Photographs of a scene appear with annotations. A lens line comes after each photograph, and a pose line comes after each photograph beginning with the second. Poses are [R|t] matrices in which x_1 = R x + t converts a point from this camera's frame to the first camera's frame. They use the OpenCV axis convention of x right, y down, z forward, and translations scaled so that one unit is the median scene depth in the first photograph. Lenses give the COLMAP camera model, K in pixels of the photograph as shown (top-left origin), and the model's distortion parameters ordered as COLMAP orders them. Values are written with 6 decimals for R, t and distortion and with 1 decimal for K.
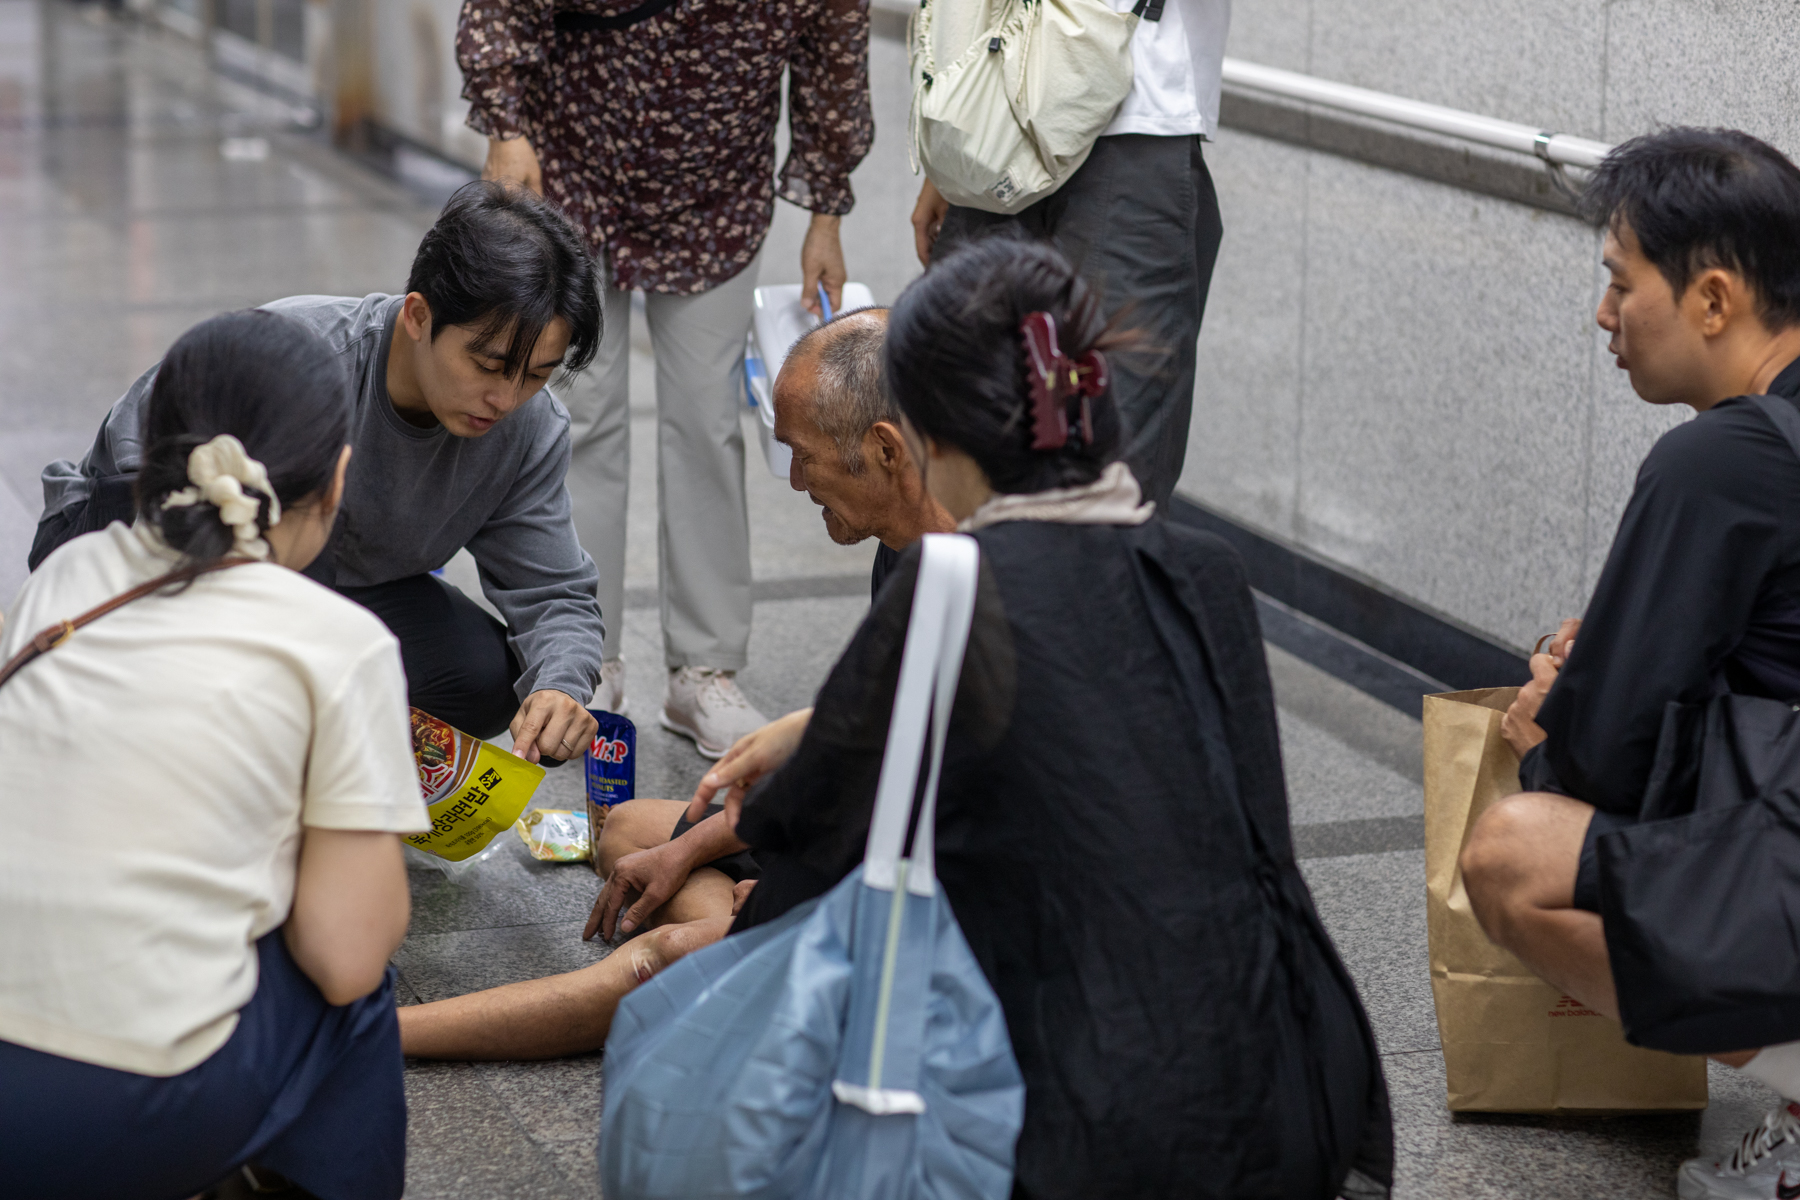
lens RADIAL K [[4130.4, 0, 900.0], [0, 4130.4, 600.0], [0, 0, 1]] dist [-0.324877, 0.621559]
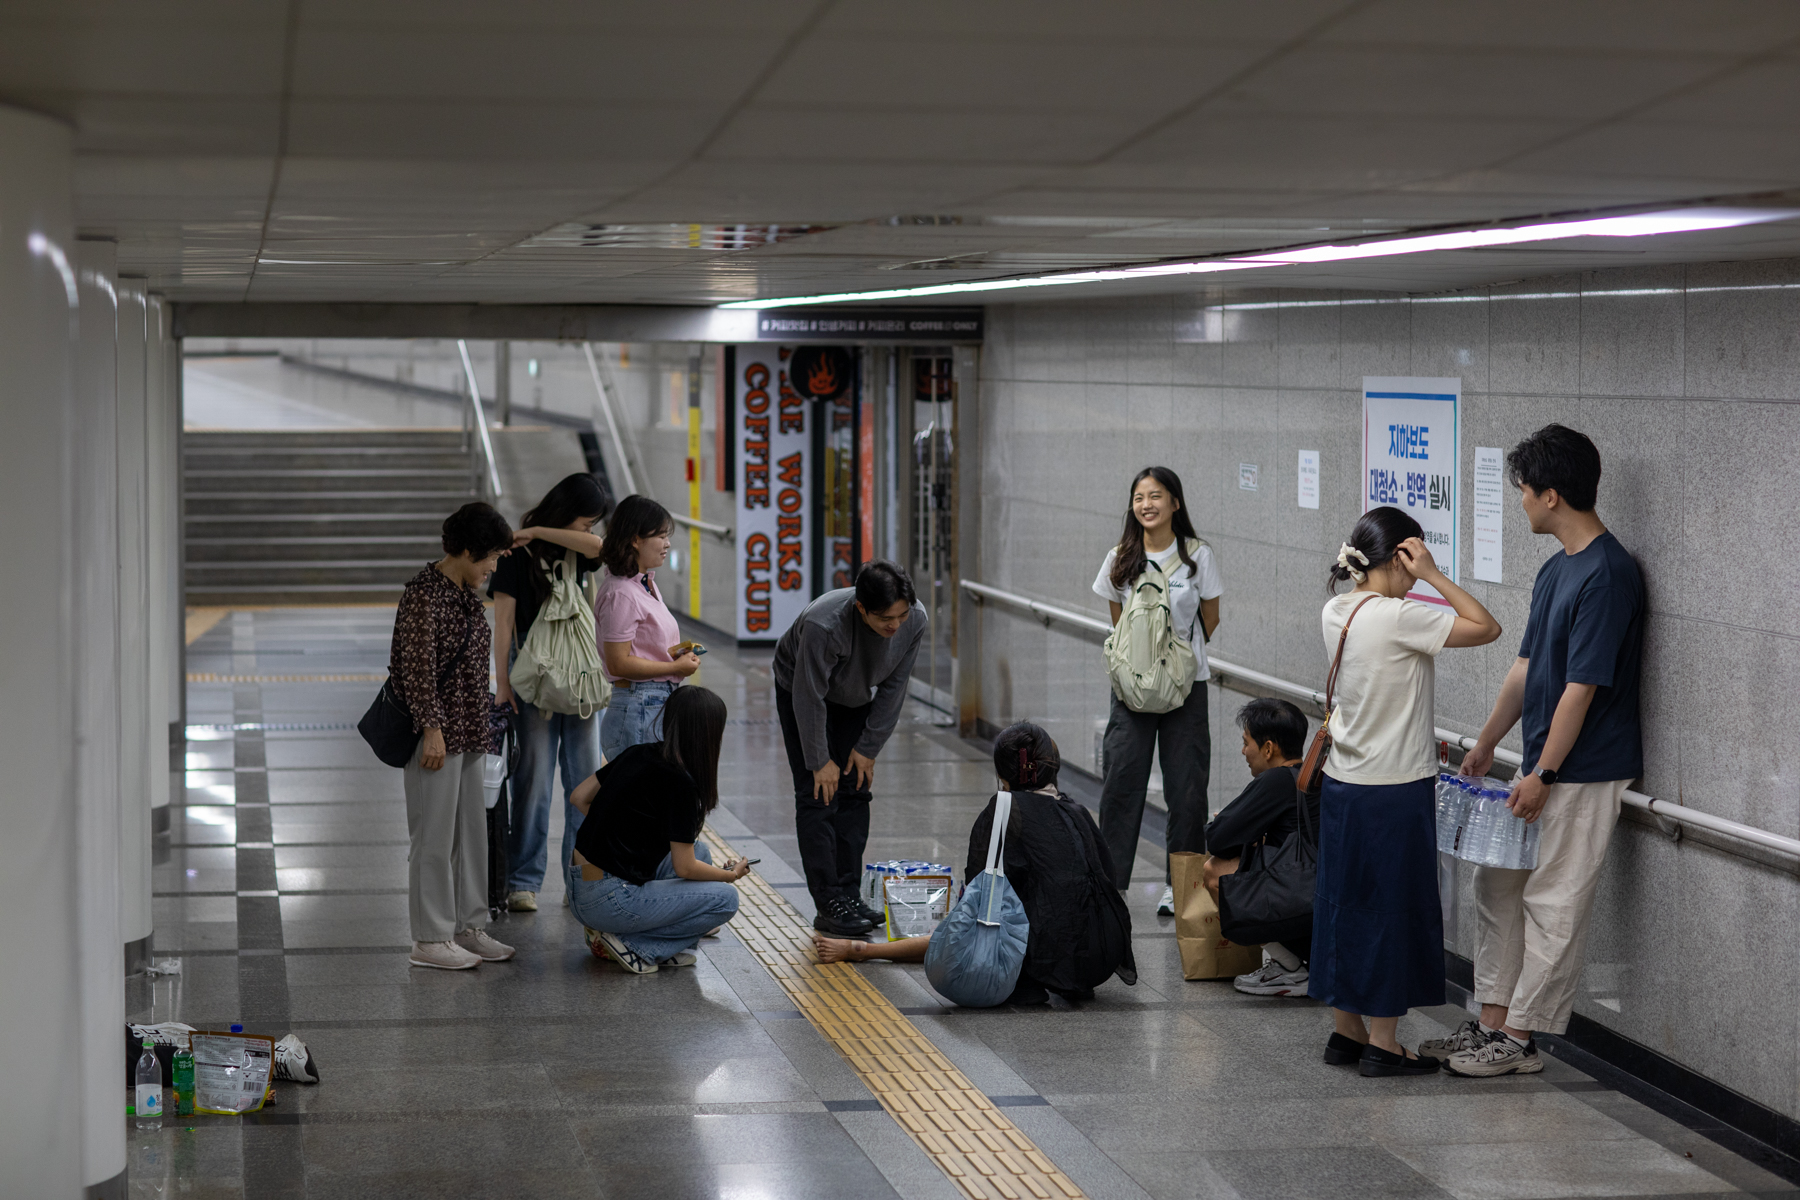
lens RADIAL K [[4130.4, 0, 900.0], [0, 4130.4, 600.0], [0, 0, 1]] dist [-0.324877, 0.621559]
pose [[0.981647, -0.017554, -0.189897, 0.405472], [-0.012375, 0.987793, -0.155281, 0.258362], [0.190304, 0.154781, 0.969447, -1.750336]]
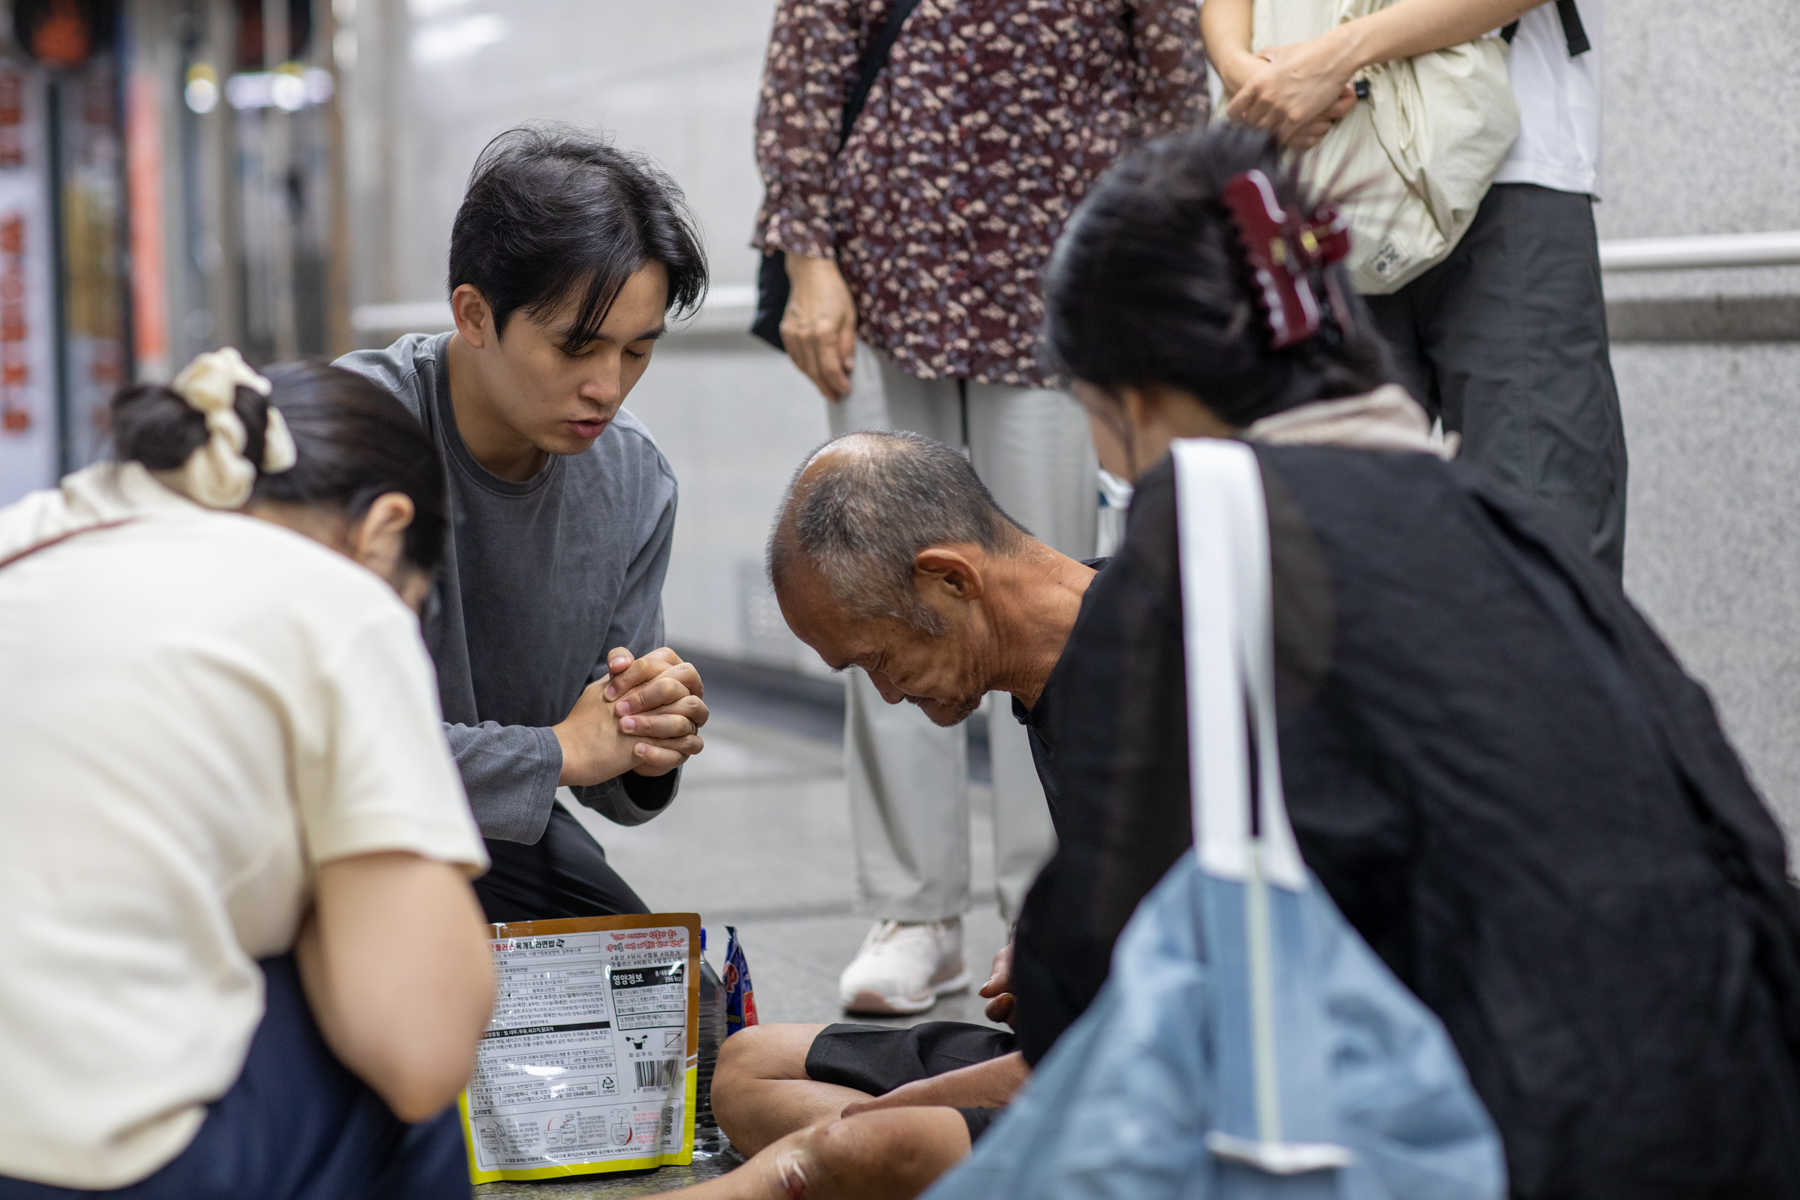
lens RADIAL K [[4130.4, 0, 900.0], [0, 4130.4, 600.0], [0, 0, 1]] dist [-0.324877, 0.621559]
pose [[0.999262, -0.038208, -0.003861, -0.028138], [0.037084, 0.986191, -0.161406, 0.081537], [0.009975, 0.161144, 0.986880, 0.195821]]
